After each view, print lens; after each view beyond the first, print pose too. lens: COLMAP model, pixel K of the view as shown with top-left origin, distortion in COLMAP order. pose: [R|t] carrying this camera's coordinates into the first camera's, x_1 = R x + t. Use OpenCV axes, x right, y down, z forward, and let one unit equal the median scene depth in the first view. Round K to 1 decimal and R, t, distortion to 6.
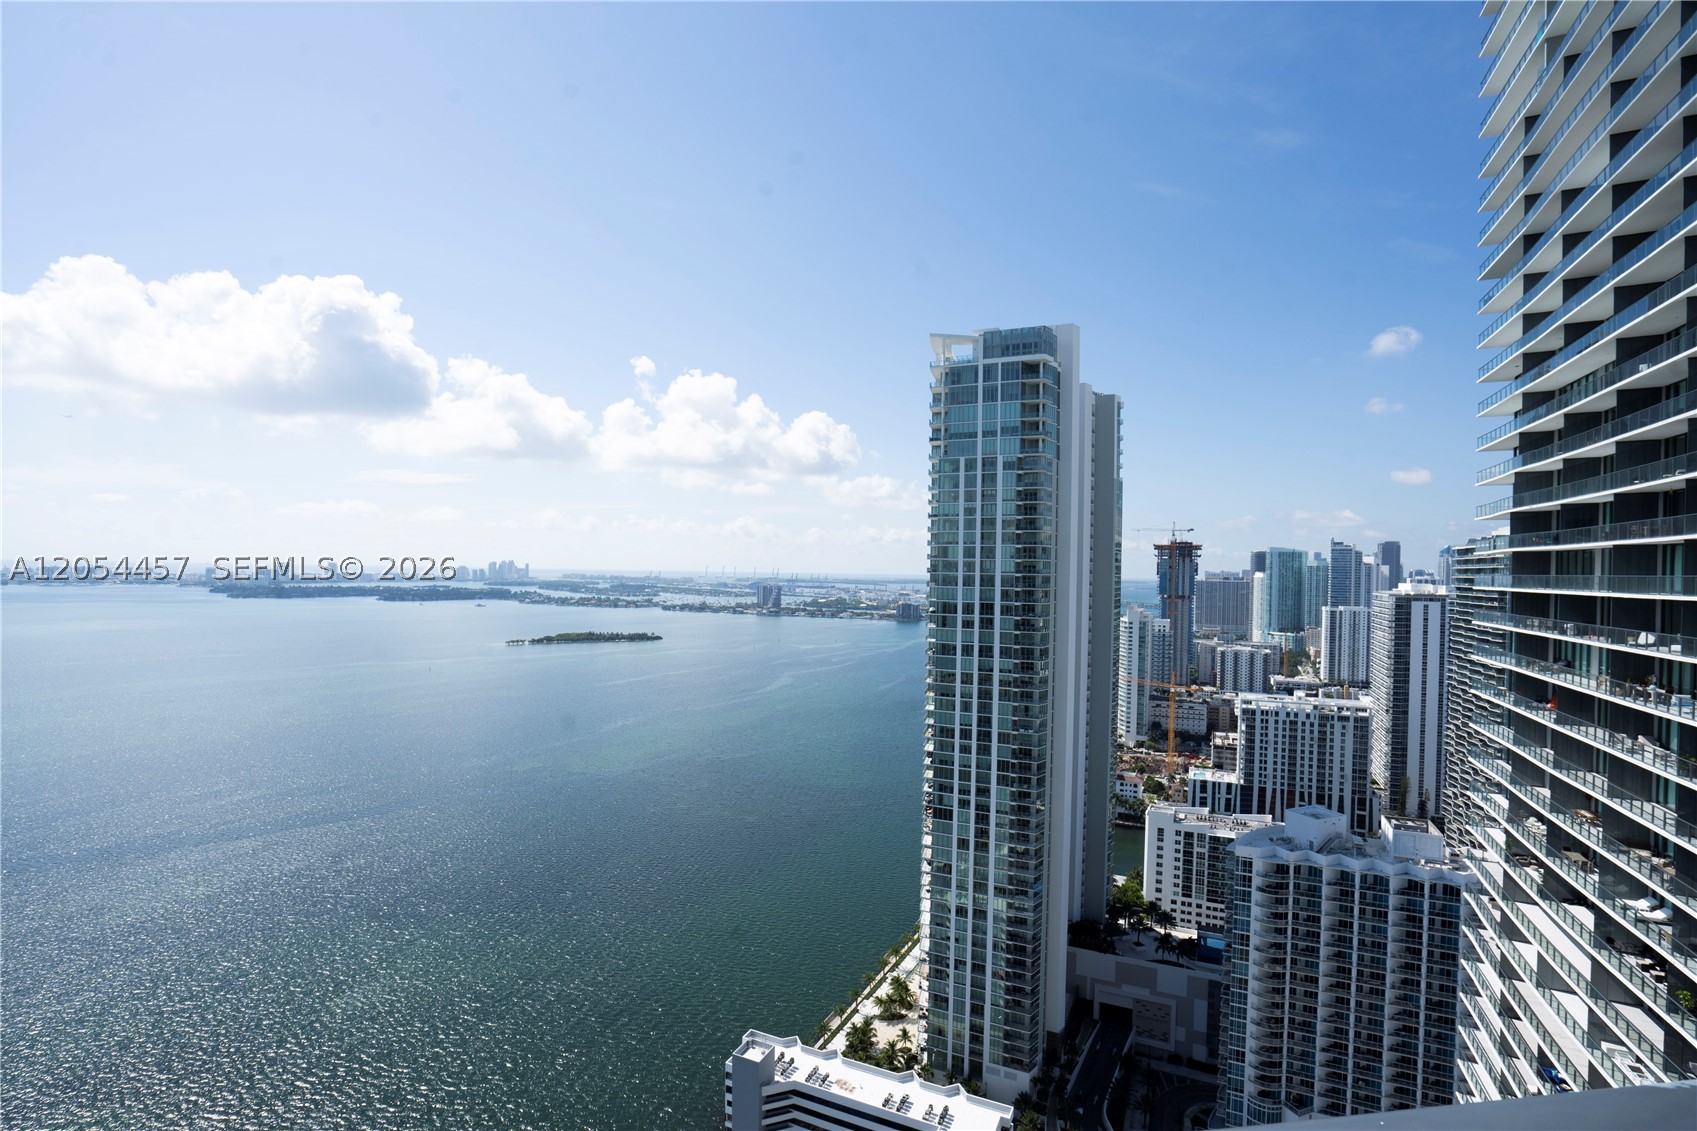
lens RADIAL K [[777.8, 0, 849.8], [0, 777.8, 582.2], [0, 0, 1]] dist [-0.060733, 0.020639]
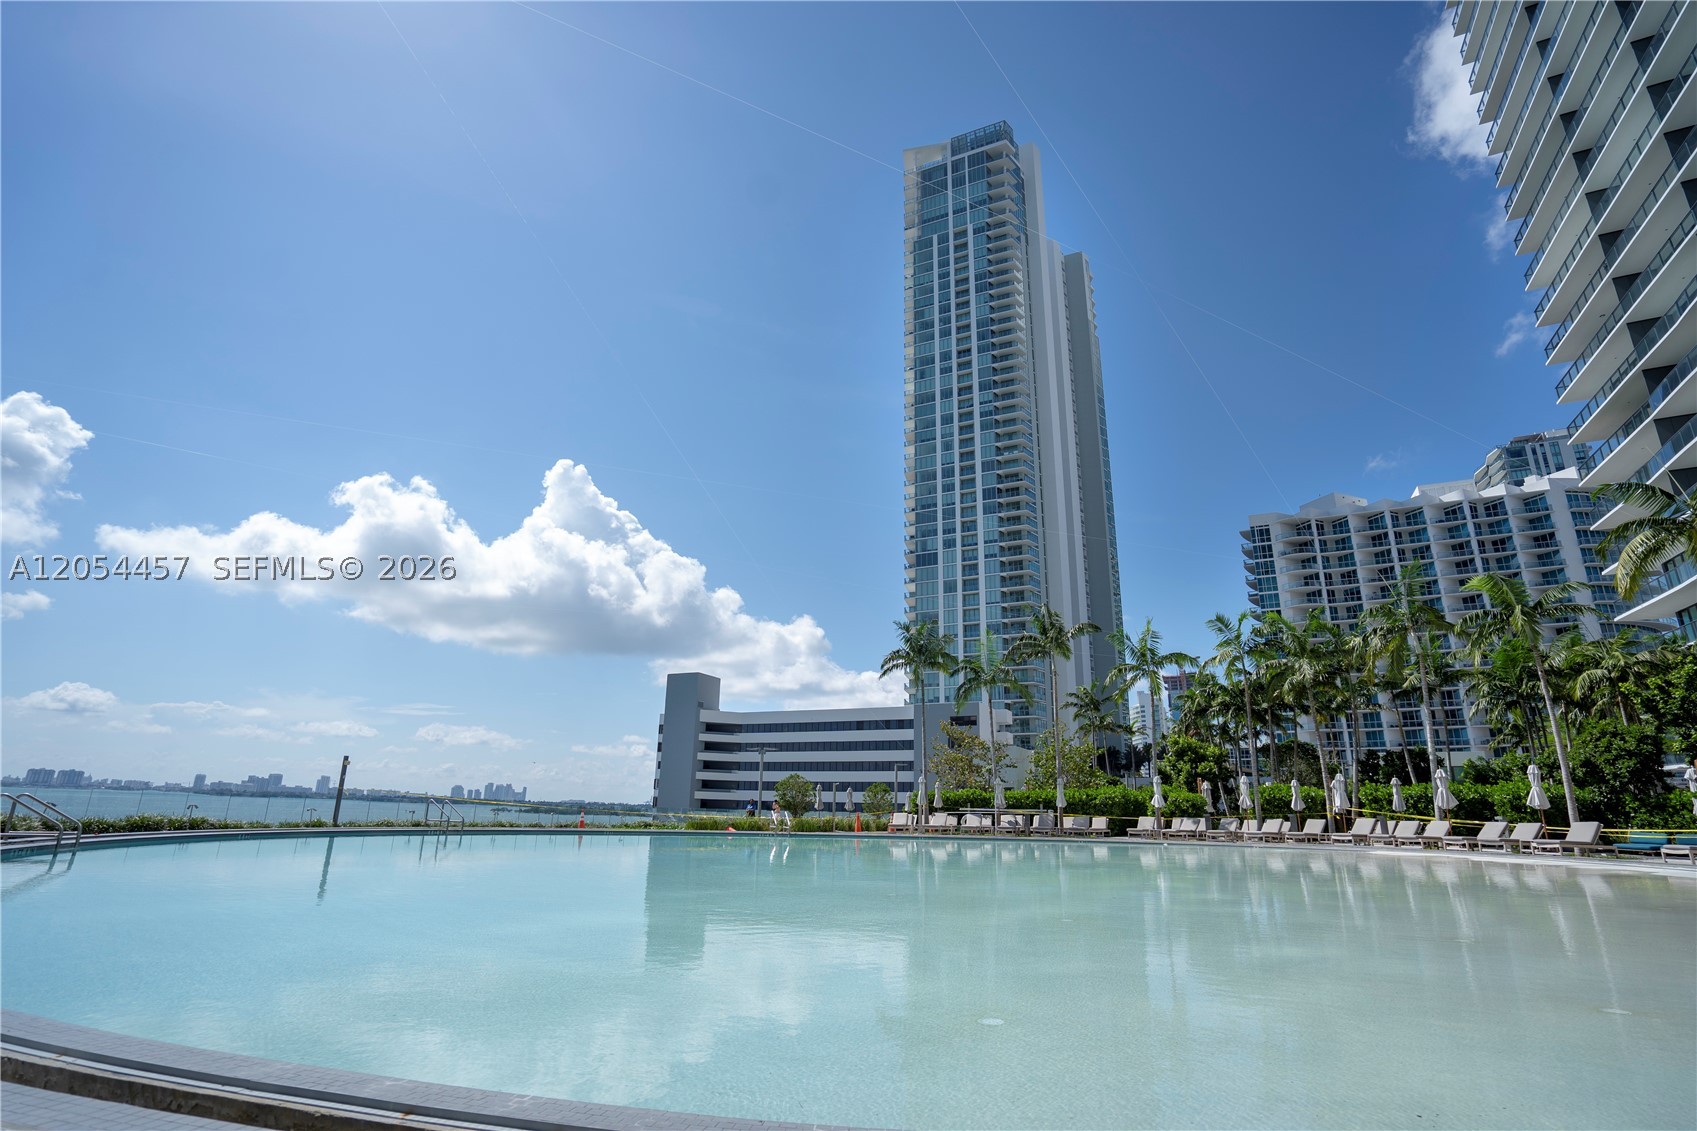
lens RADIAL K [[777.8, 0, 849.8], [0, 777.8, 582.2], [0, 0, 1]] dist [-0.060733, 0.020639]
pose [[0.999951, 0.000616, -0.009886, 0.039180], [-0.003454, 0.957078, -0.289811, 0.594021], [0.009283, 0.289831, 0.957033, 0.133185]]
